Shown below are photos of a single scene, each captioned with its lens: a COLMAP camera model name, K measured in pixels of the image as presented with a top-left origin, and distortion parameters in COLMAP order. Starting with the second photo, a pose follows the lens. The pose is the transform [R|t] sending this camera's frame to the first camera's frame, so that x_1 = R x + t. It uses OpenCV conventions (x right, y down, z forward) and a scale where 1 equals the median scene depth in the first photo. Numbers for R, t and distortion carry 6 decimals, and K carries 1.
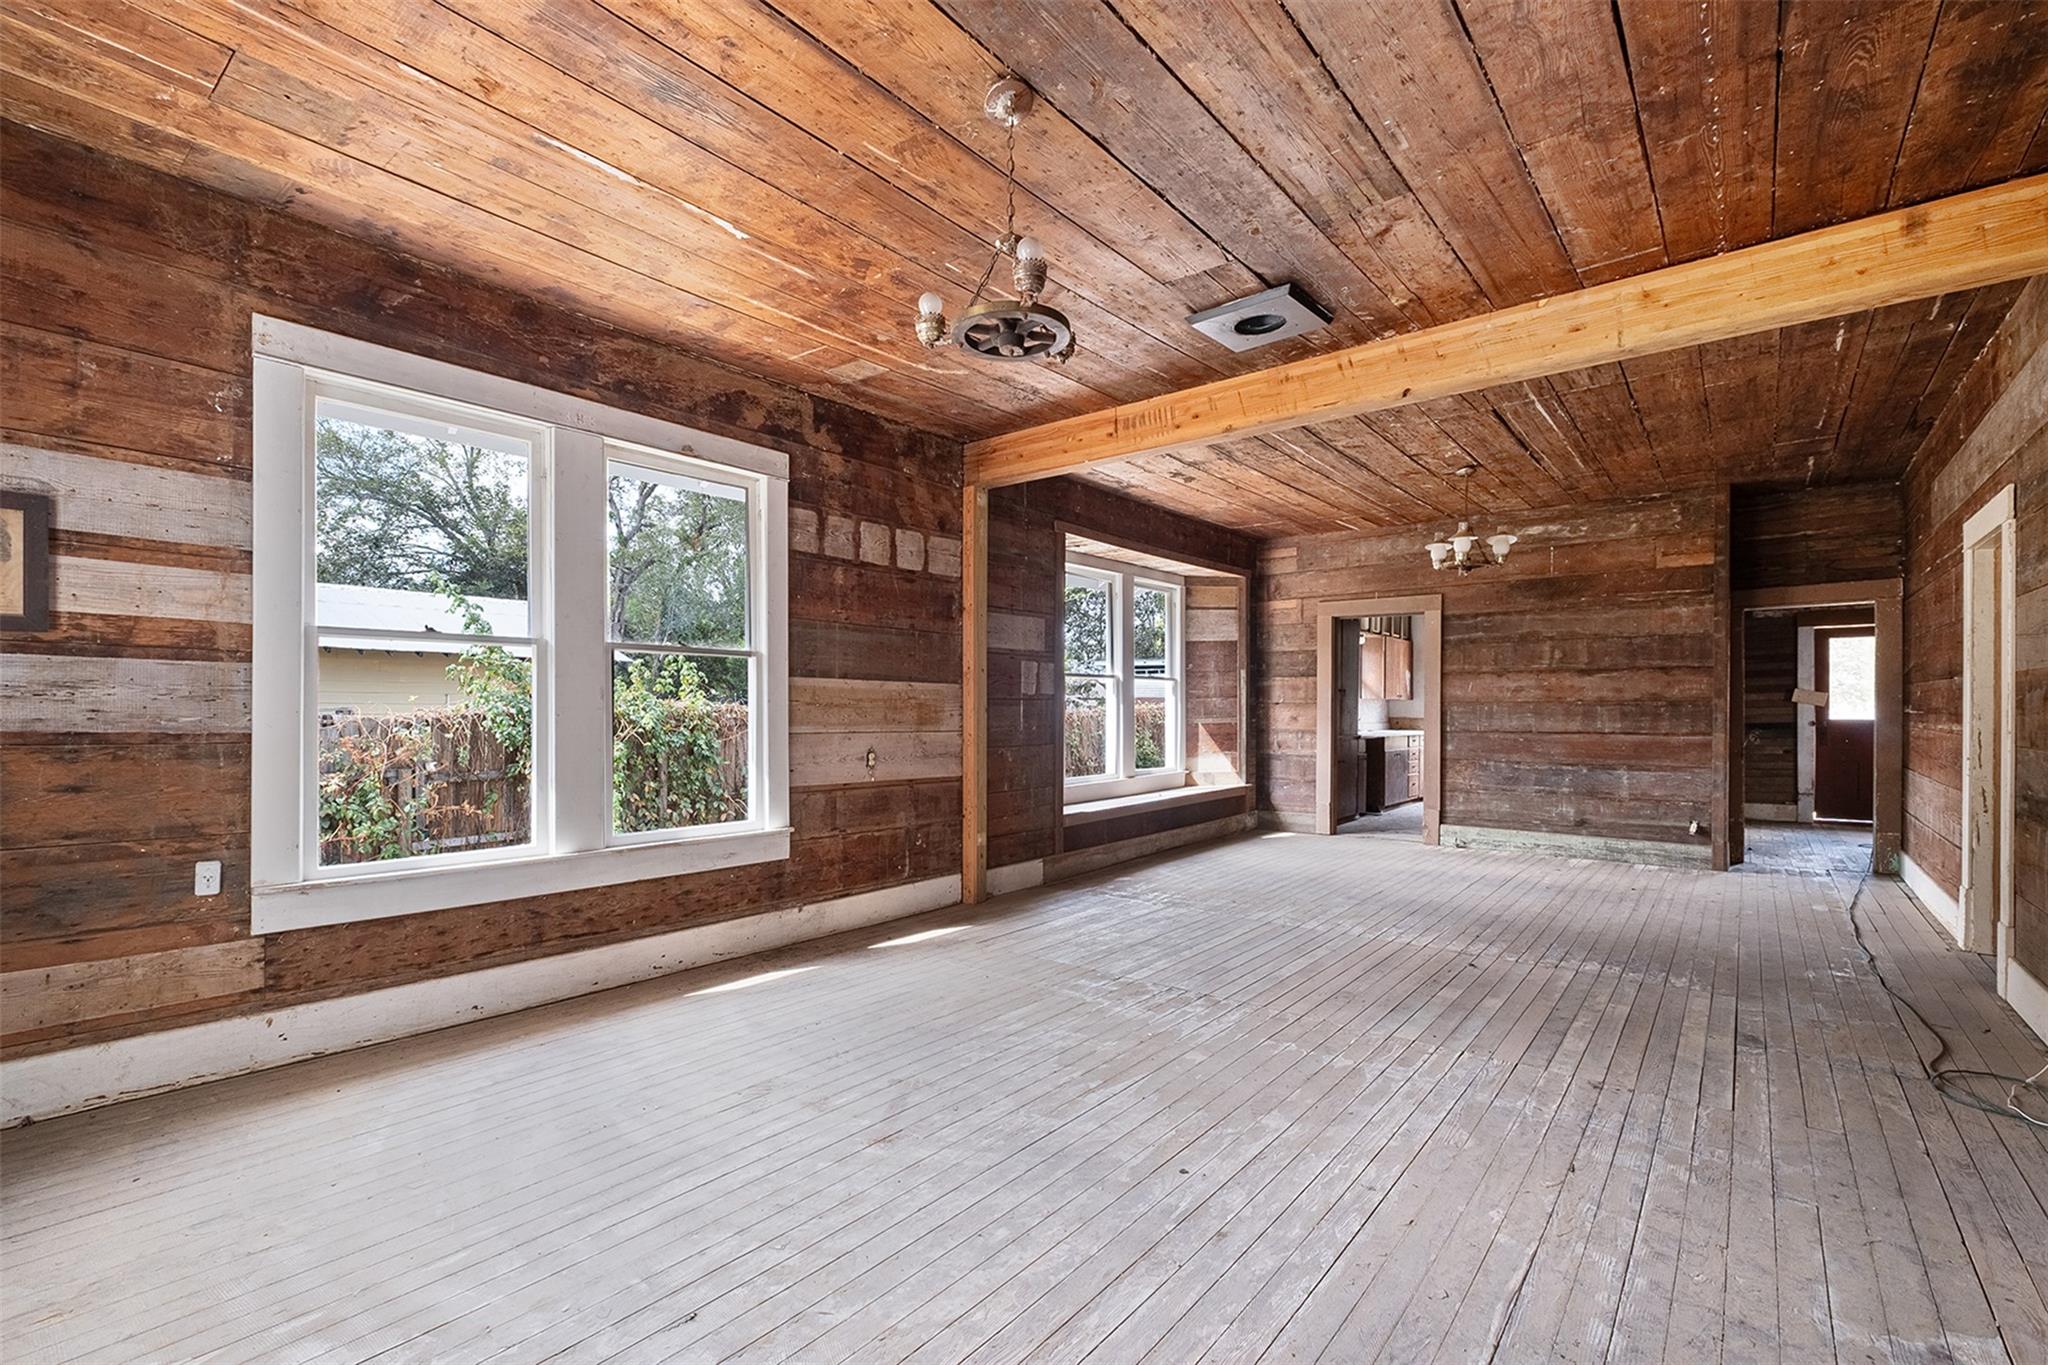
lens RADIAL K [[901.3, 0, 1028.2], [0, 901.3, 710.2], [0, 0, 1]] dist [-0.004807, -0.000963]
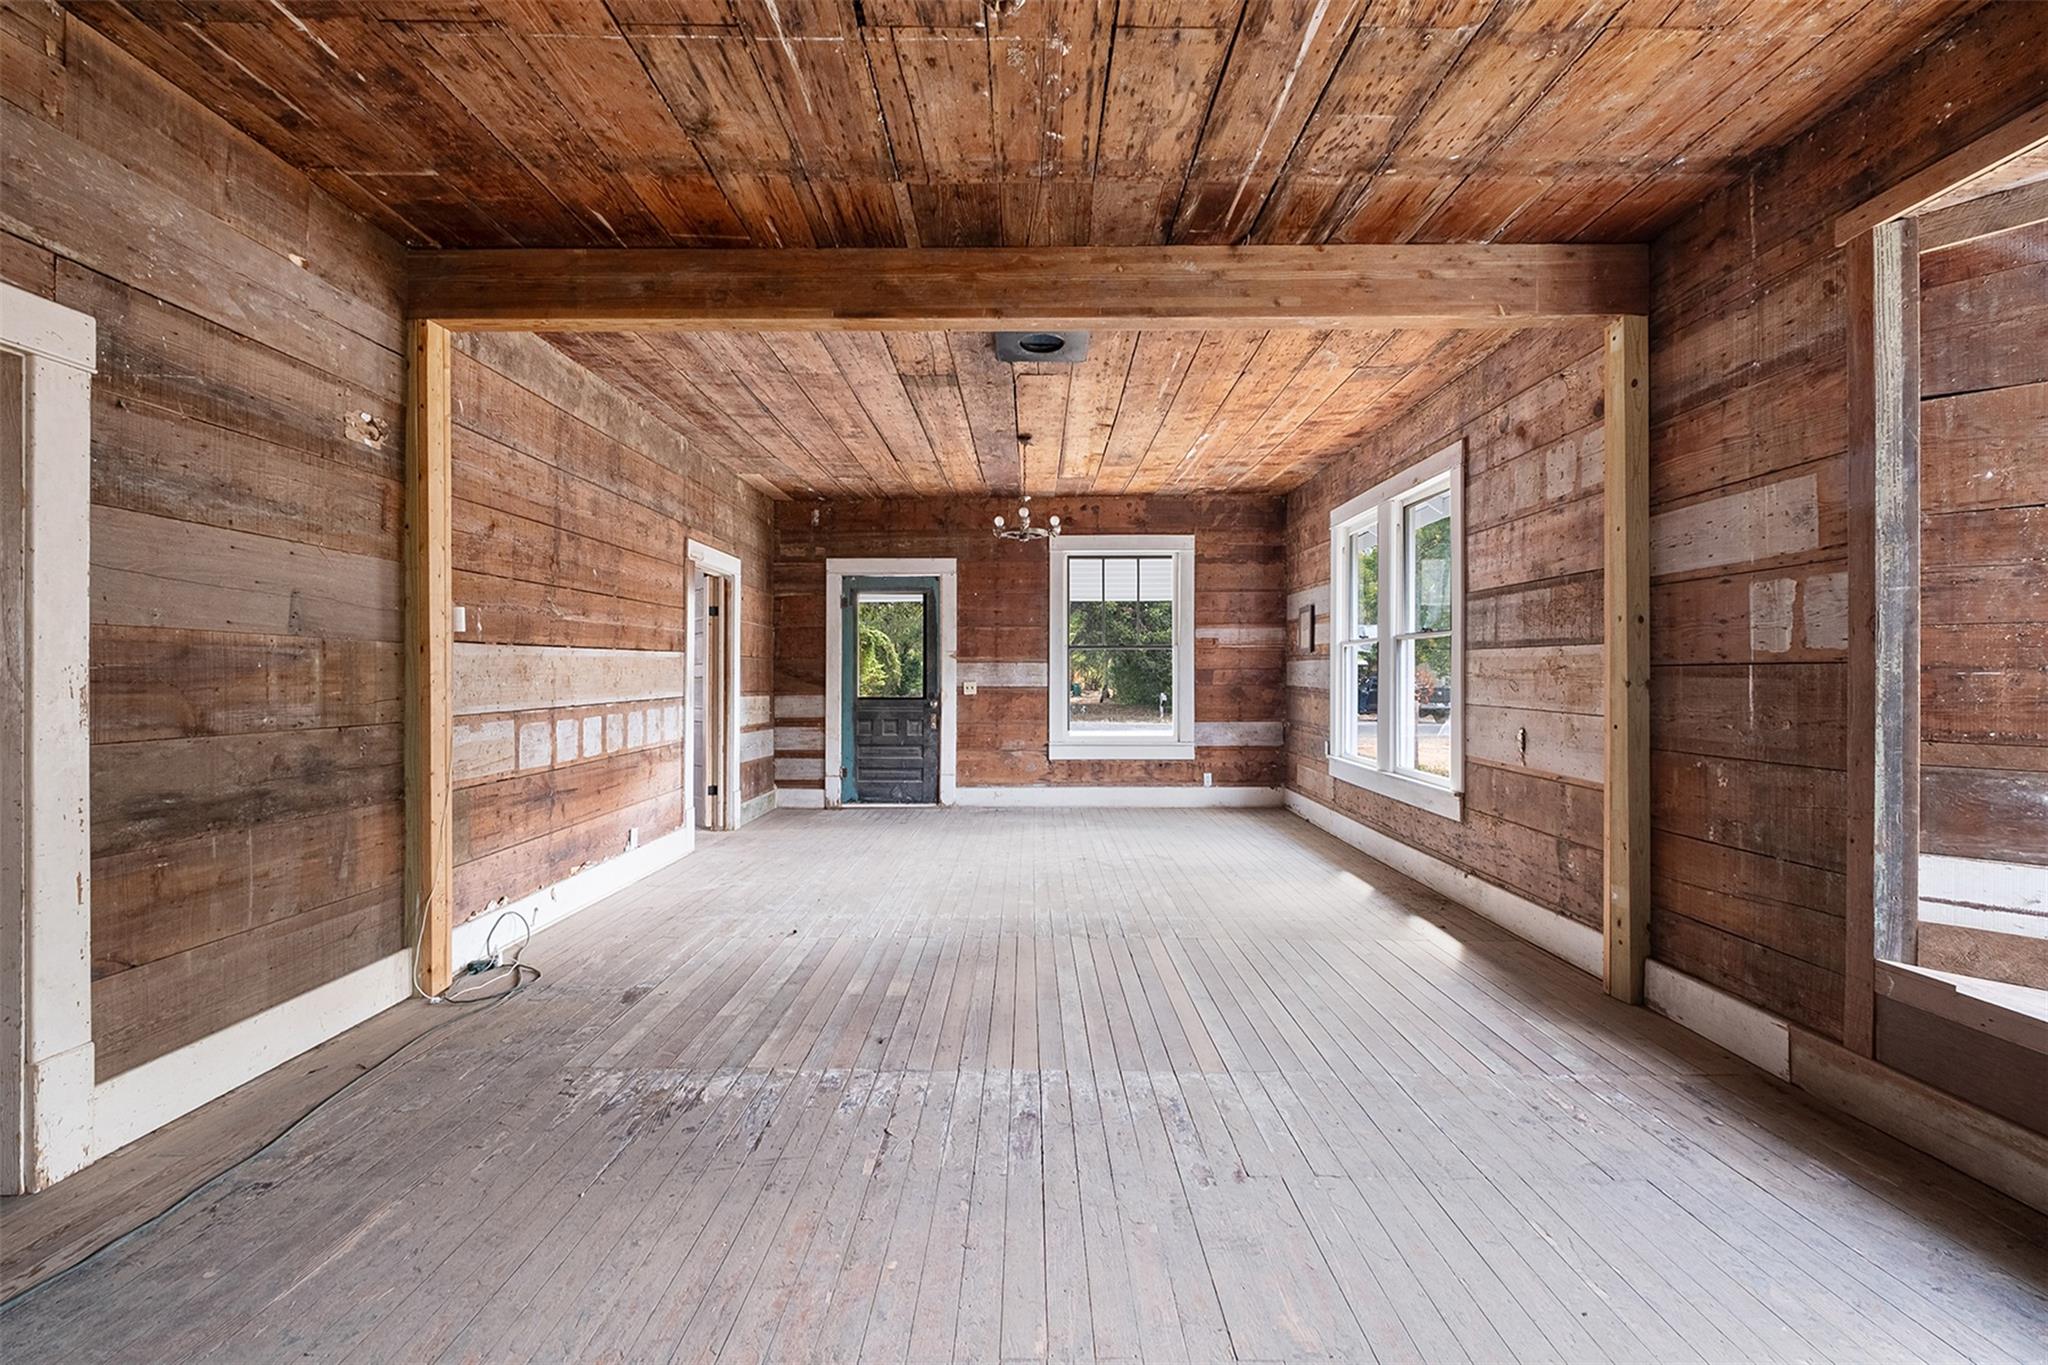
lens RADIAL K [[886.4, 0, 1027.5], [0, 886.4, 673.6], [0, 0, 1]] dist [0.005178, -0.006335]
pose [[-0.779819, -0.002796, -0.625999, 0.665384], [-0.001972, 0.999996, -0.002010, -0.005608], [0.626002, -0.000333, -0.779821, 1.274147]]
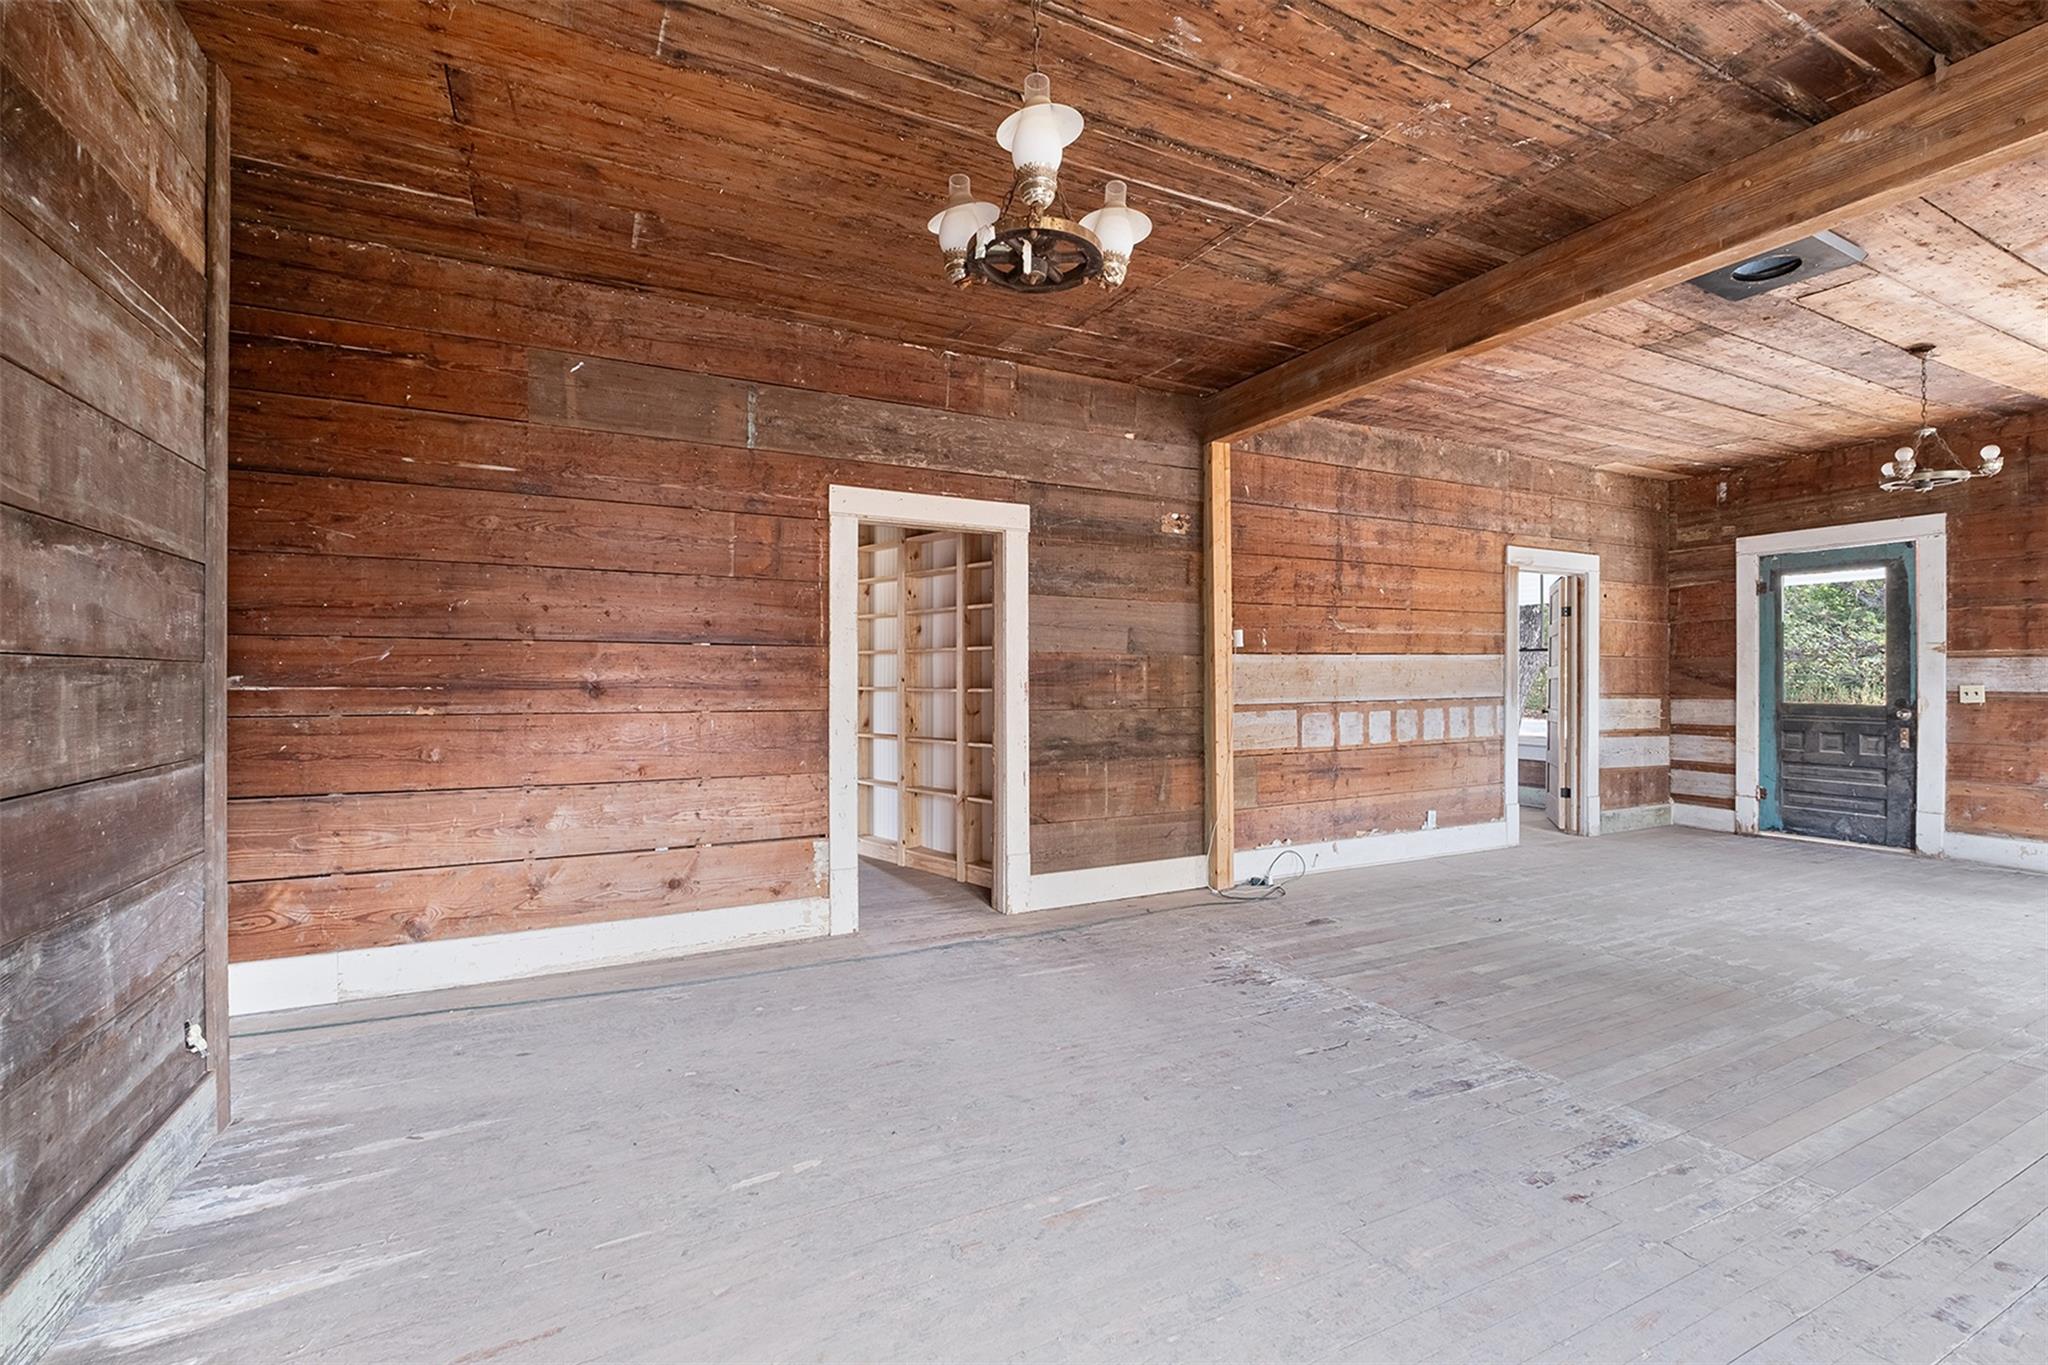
lens RADIAL K [[890.1, 0, 1027.8], [0, 890.1, 678.7], [0, 0, 1]] dist [0.005706, -0.007377]
pose [[-0.914519, -0.000107, 0.404544, 0.399909], [0.000918, 0.999997, 0.002339, -0.005277], [-0.404543, 0.002511, -0.914516, 1.469885]]
